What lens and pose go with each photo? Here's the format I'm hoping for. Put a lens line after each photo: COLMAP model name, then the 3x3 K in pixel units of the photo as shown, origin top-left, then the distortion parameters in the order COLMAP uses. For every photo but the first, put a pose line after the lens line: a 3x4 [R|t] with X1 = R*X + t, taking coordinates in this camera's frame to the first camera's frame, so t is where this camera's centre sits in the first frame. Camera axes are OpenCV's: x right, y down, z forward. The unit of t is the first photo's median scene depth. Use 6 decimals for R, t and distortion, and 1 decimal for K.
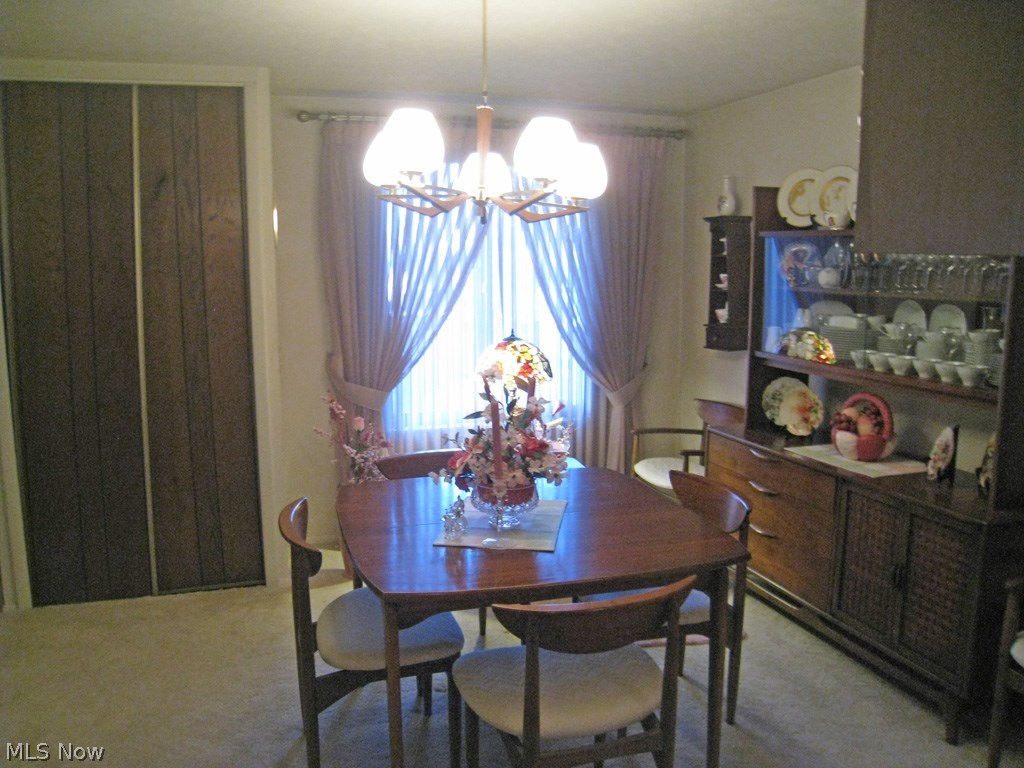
lens RADIAL K [[831.7, 0, 508.3], [0, 831.7, 380.5], [0, 0, 1]] dist [-0.207783, 0.192895]
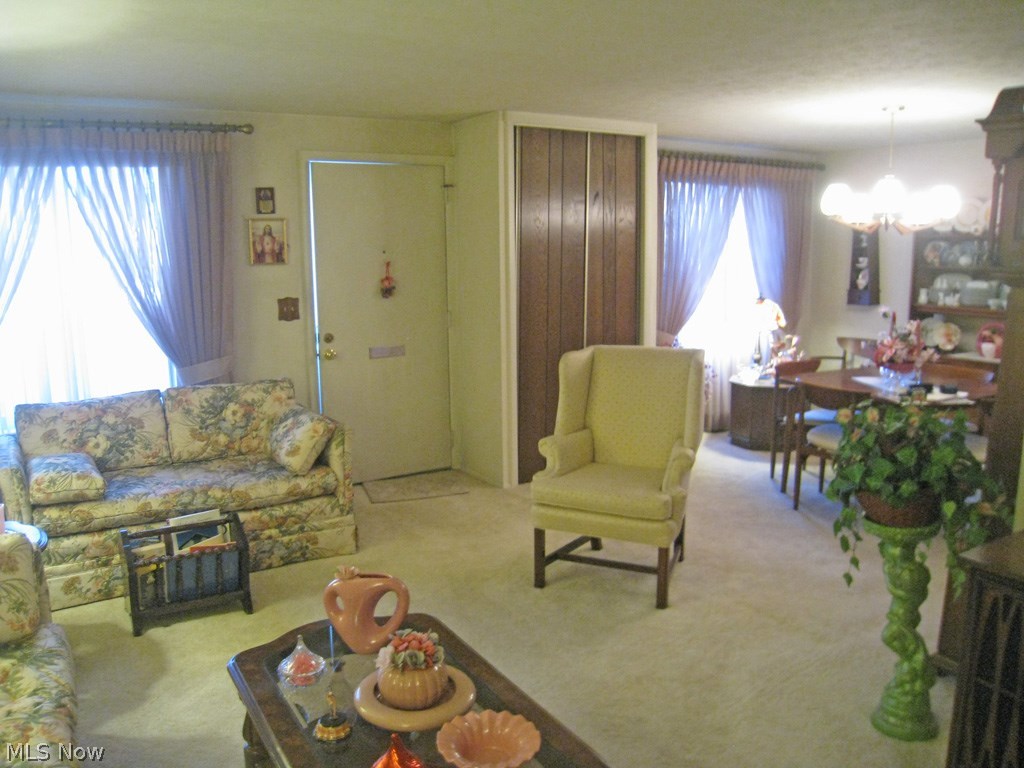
lens RADIAL K [[831.7, 0, 508.3], [0, 831.7, 380.5], [0, 0, 1]] dist [-0.207783, 0.192895]
pose [[0.975163, -0.040680, 0.217719, -0.964018], [0.035602, 0.998996, 0.027196, 0.054435], [-0.218606, -0.018770, 0.975633, -0.497694]]
